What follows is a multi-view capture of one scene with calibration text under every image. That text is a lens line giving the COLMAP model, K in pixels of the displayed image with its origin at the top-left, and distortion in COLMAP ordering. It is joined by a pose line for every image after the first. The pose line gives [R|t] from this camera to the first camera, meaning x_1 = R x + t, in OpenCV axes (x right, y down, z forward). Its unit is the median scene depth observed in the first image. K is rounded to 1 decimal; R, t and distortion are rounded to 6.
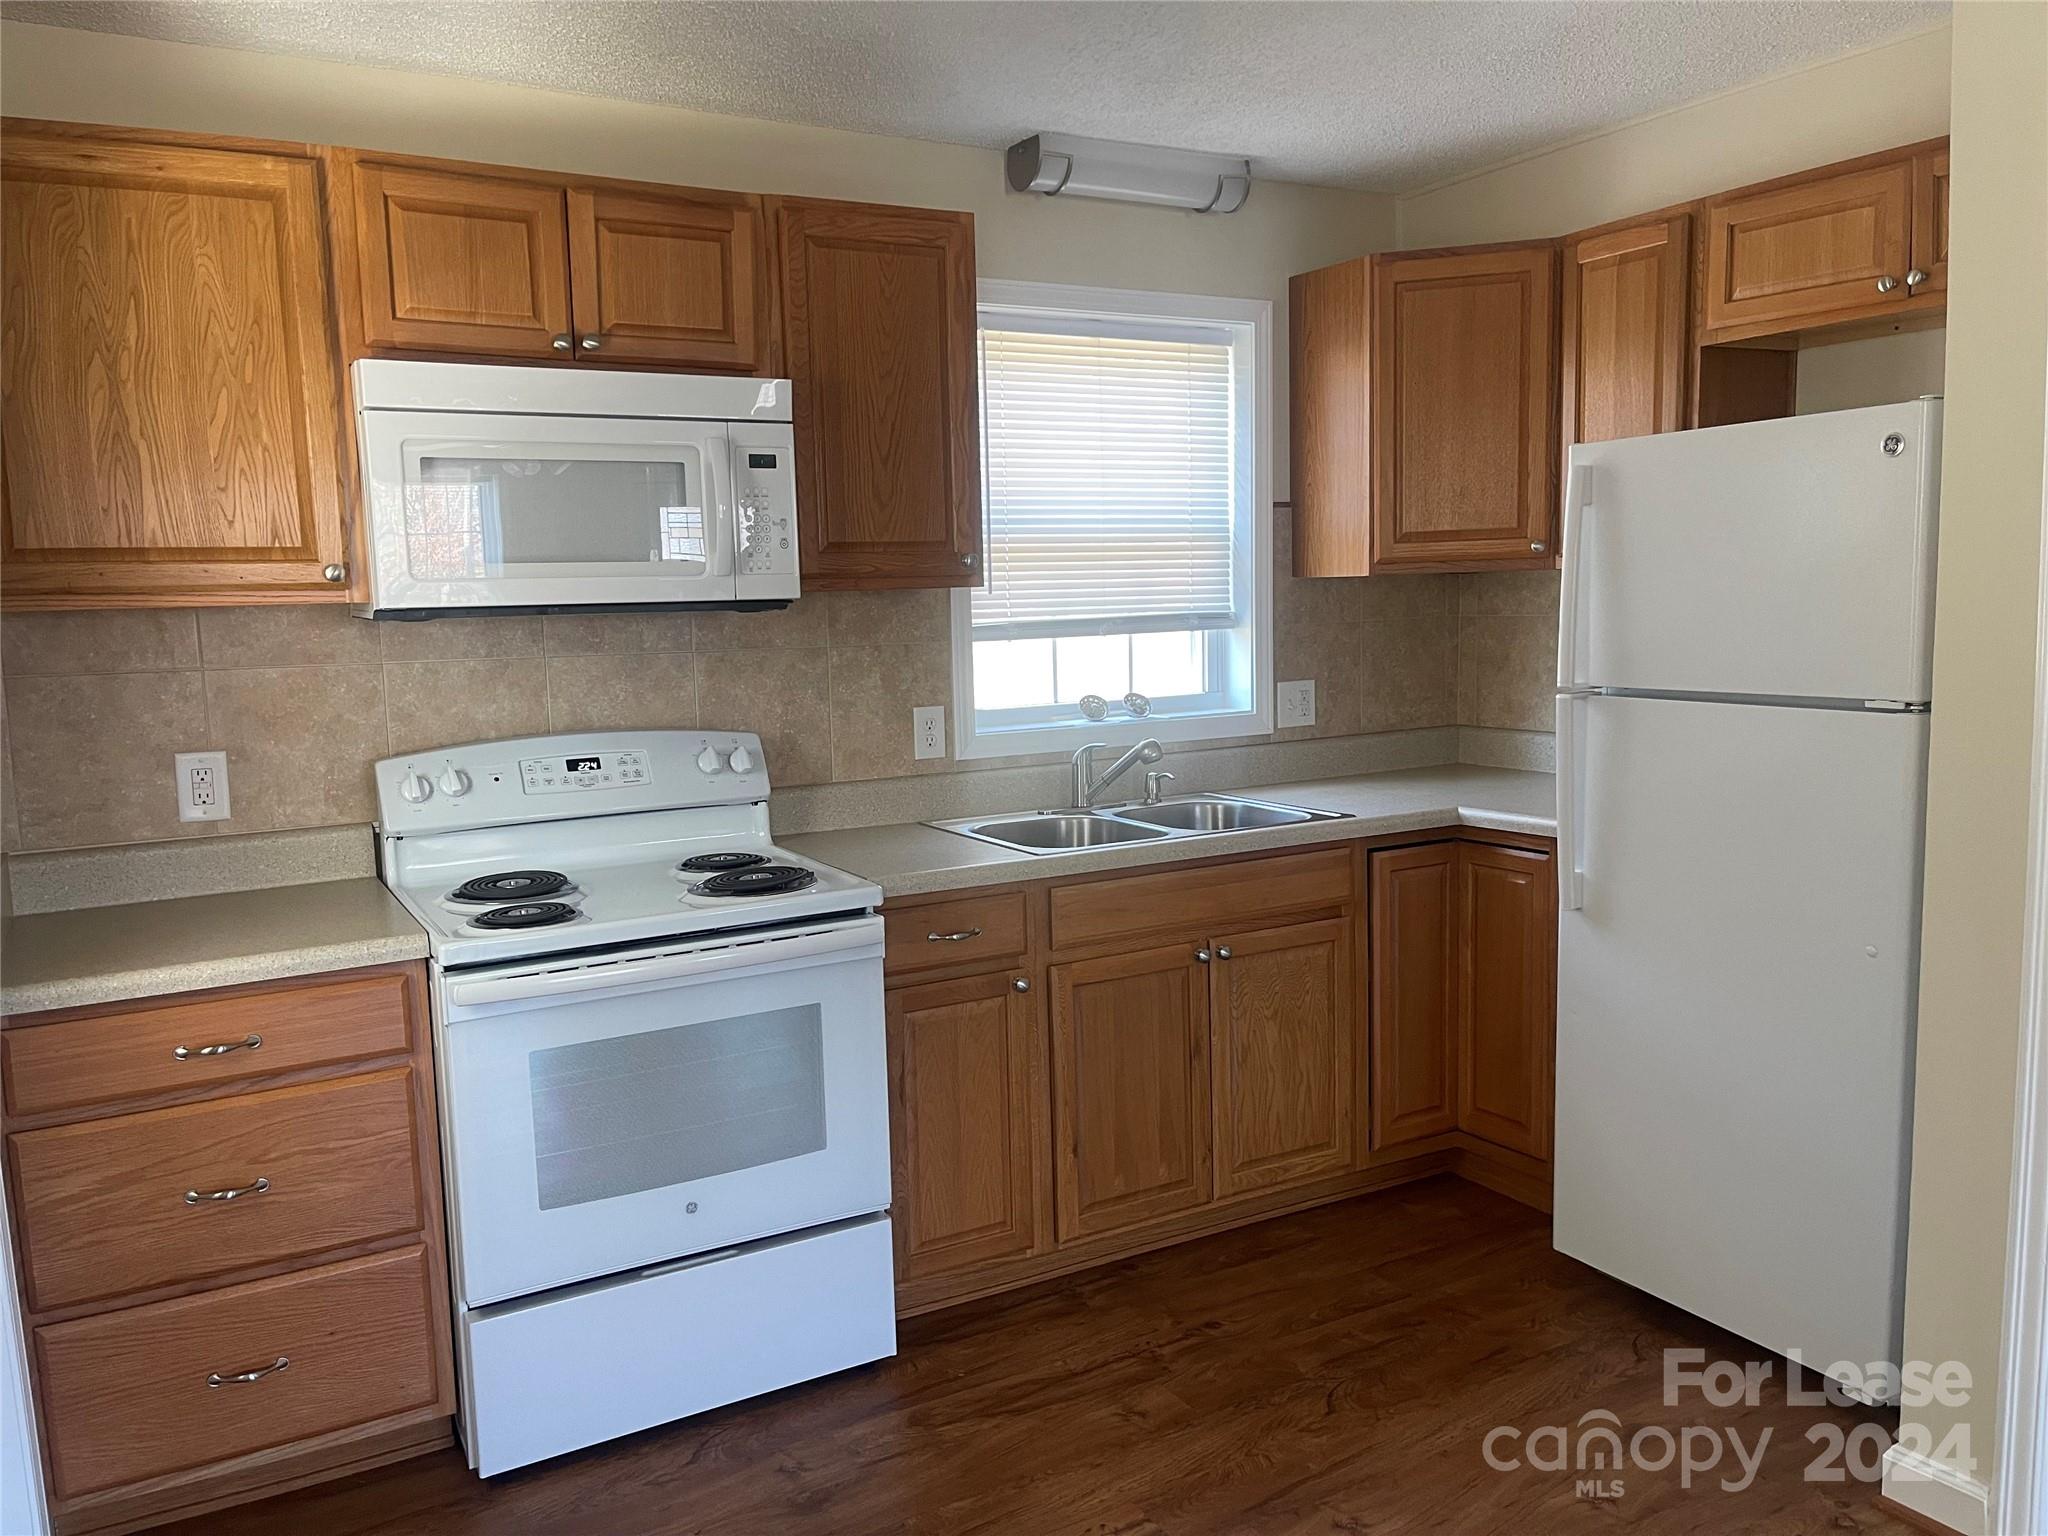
lens RADIAL K [[1562.9, 0, 1015.8], [0, 1562.9, 778.0], [0, 0, 1]] dist [0.070825, -0.090916]
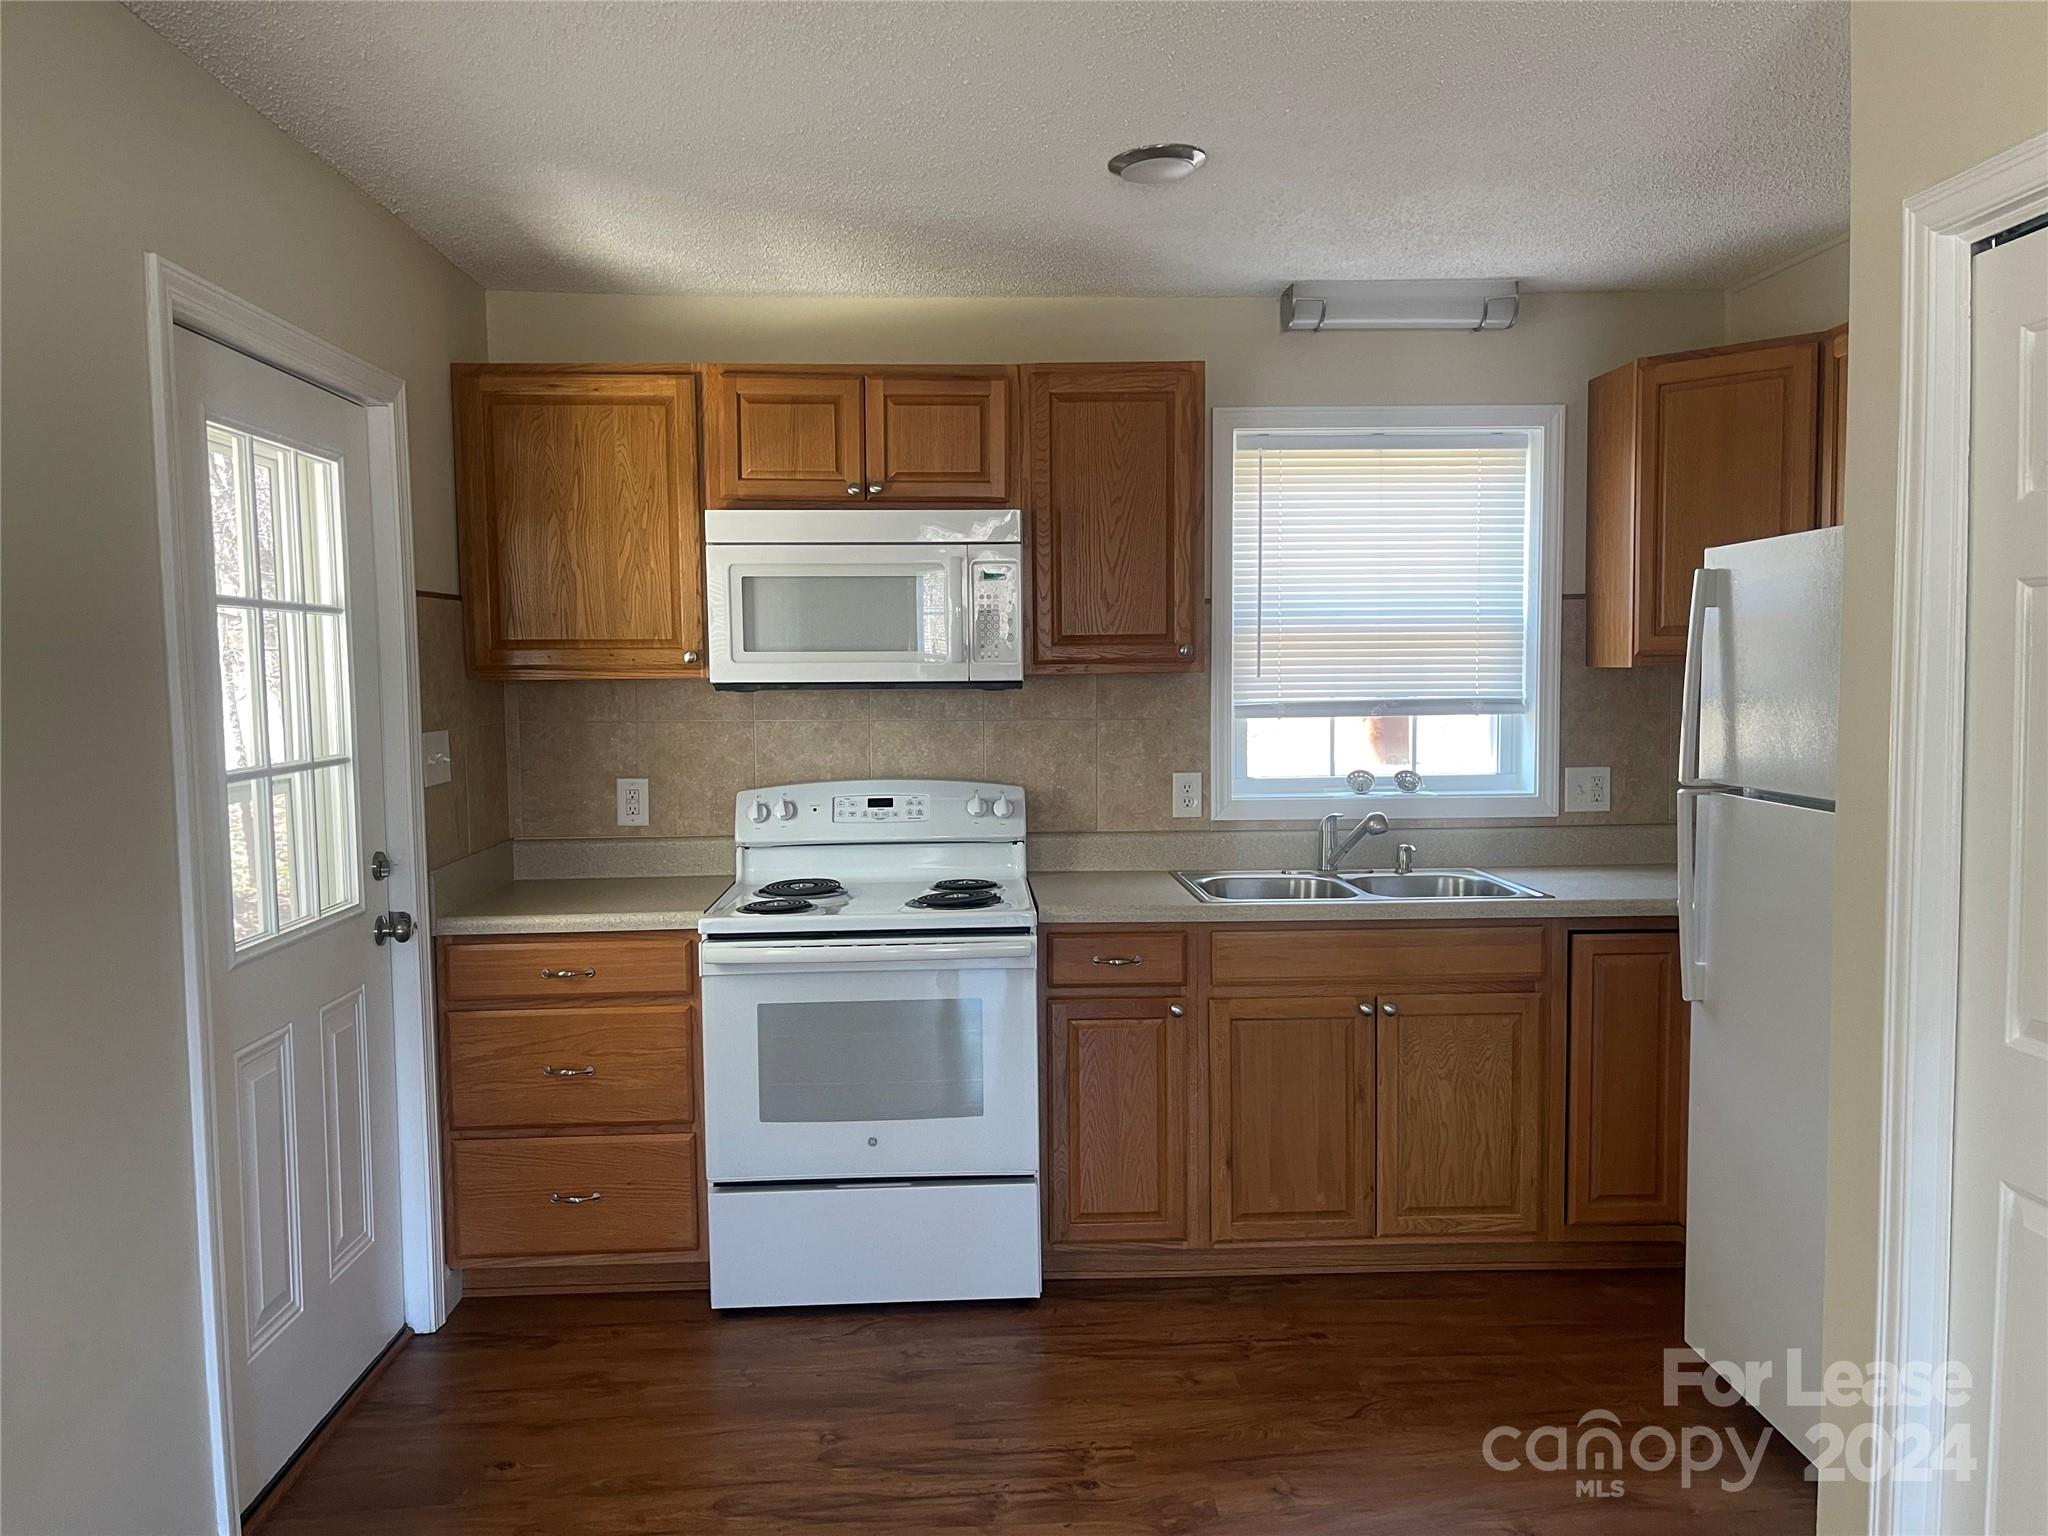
lens RADIAL K [[1562.9, 0, 1019.1], [0, 1562.9, 780.2], [0, 0, 1]] dist [0.070825, -0.090916]
pose [[0.890108, 0.050600, -0.452933, 0.431387], [-0.068726, 0.997355, -0.023641, -0.004728], [0.450539, 0.052172, 0.891231, -0.114791]]
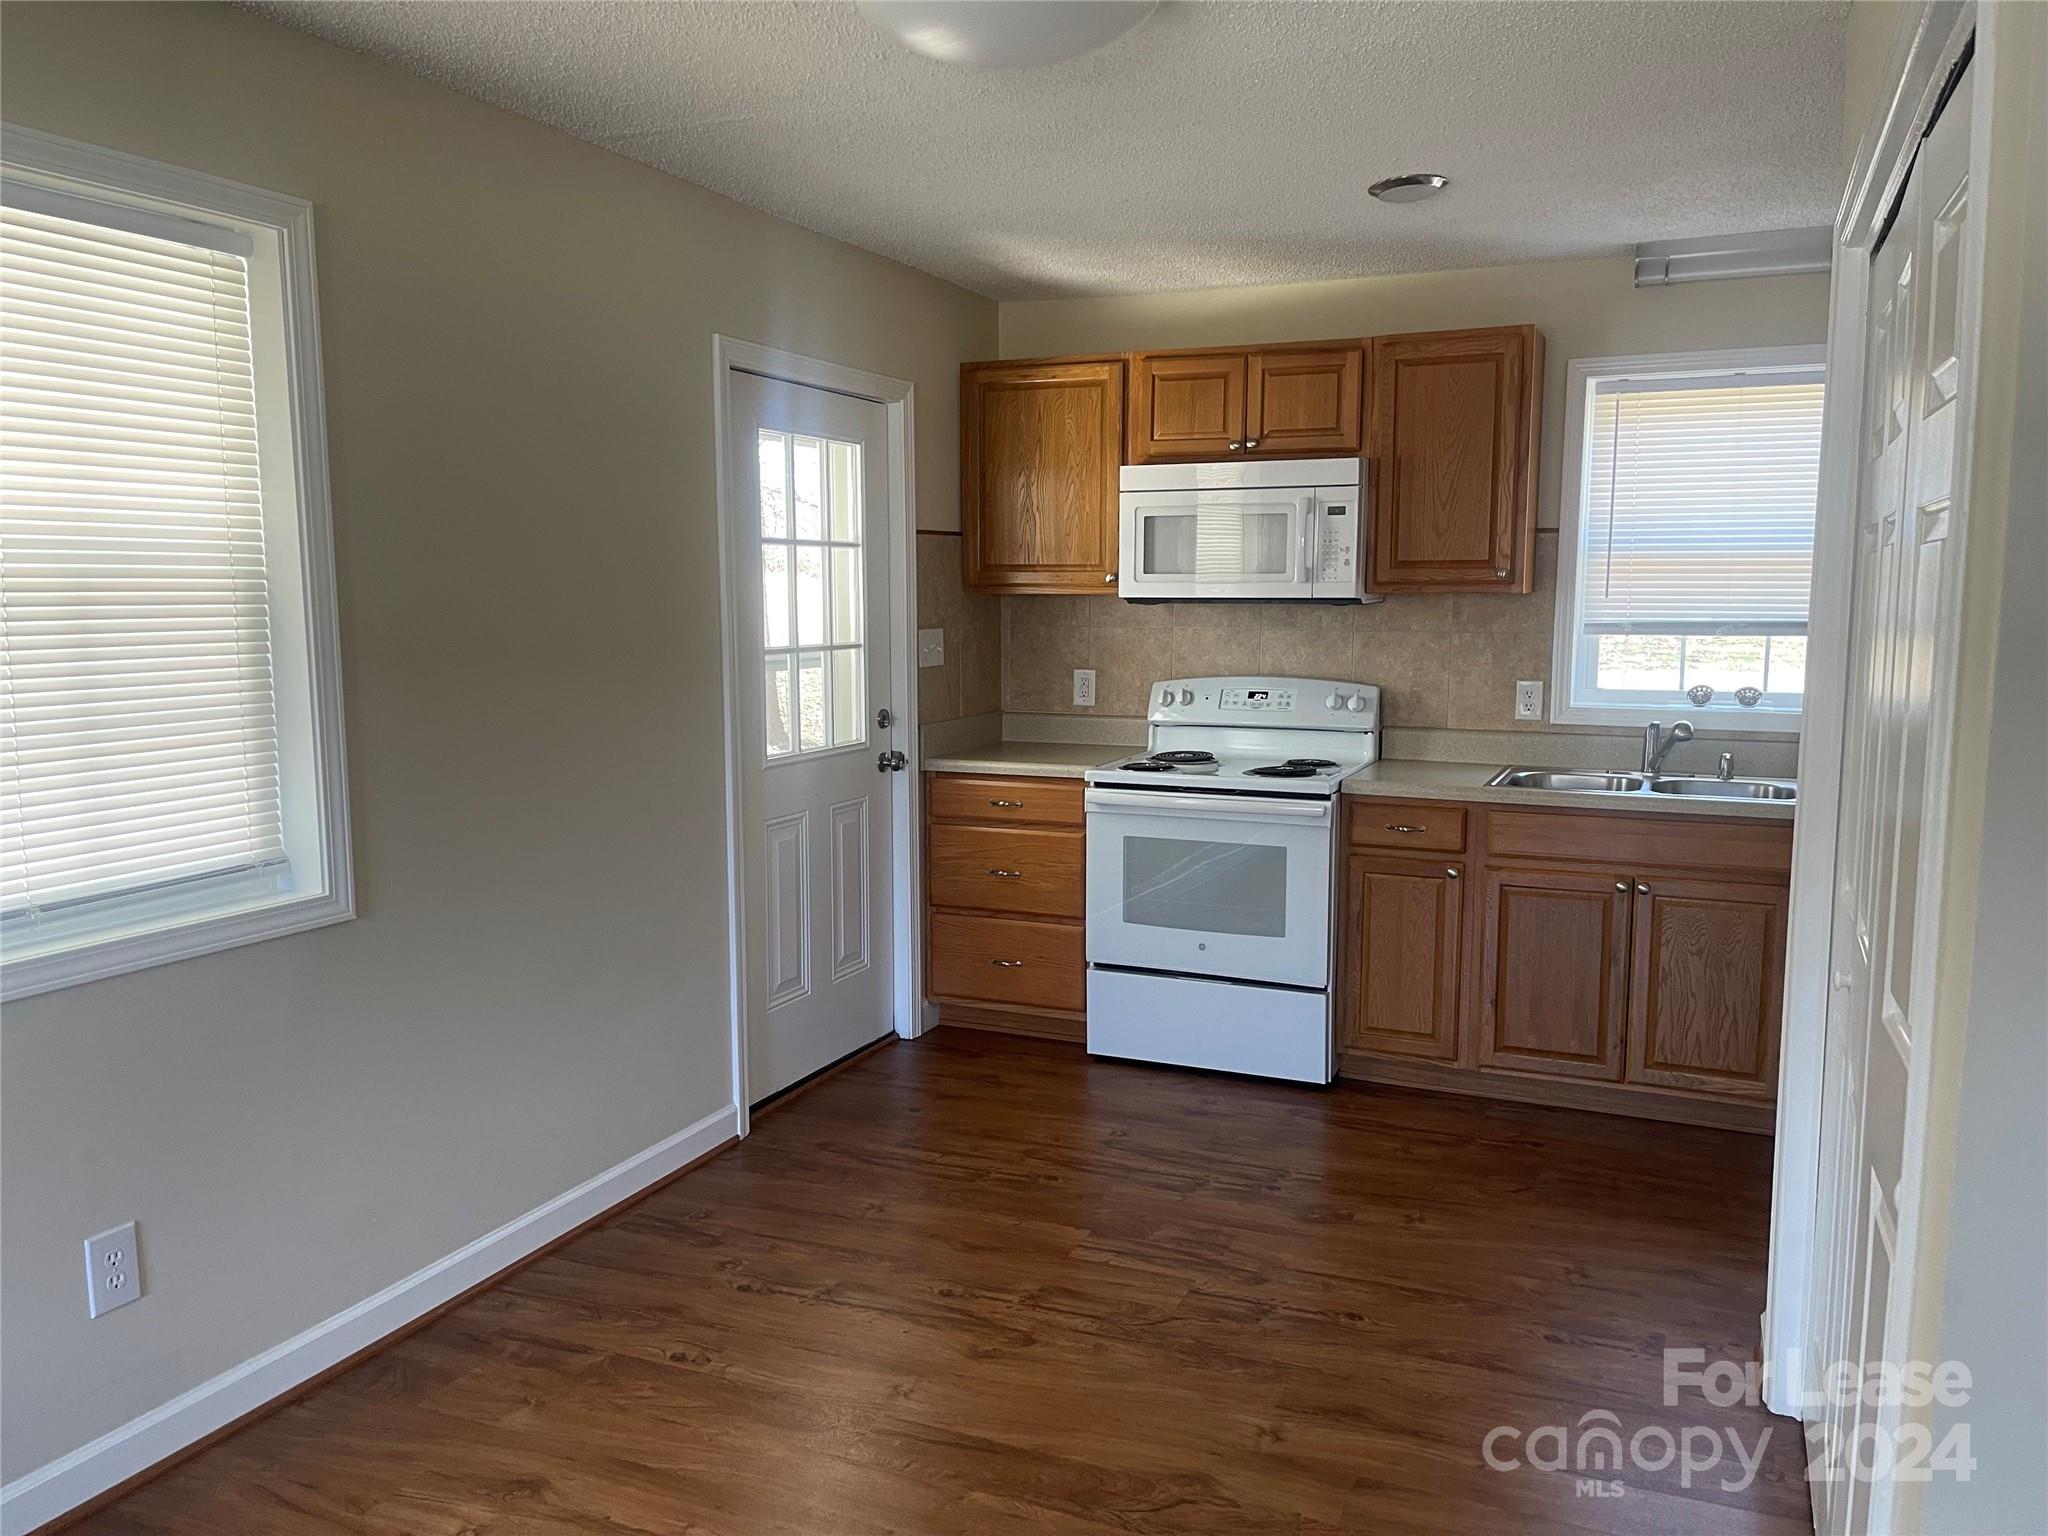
lens RADIAL K [[1562.9, 0, 1003.5], [0, 1562.9, 782.7], [0, 0, 1]] dist [0.070825, -0.090916]
pose [[0.589138, 0.128560, -0.797740, 0.916438], [-0.115103, 0.990546, 0.074627, -0.009607], [0.799792, 0.047857, 0.598366, -0.196820]]
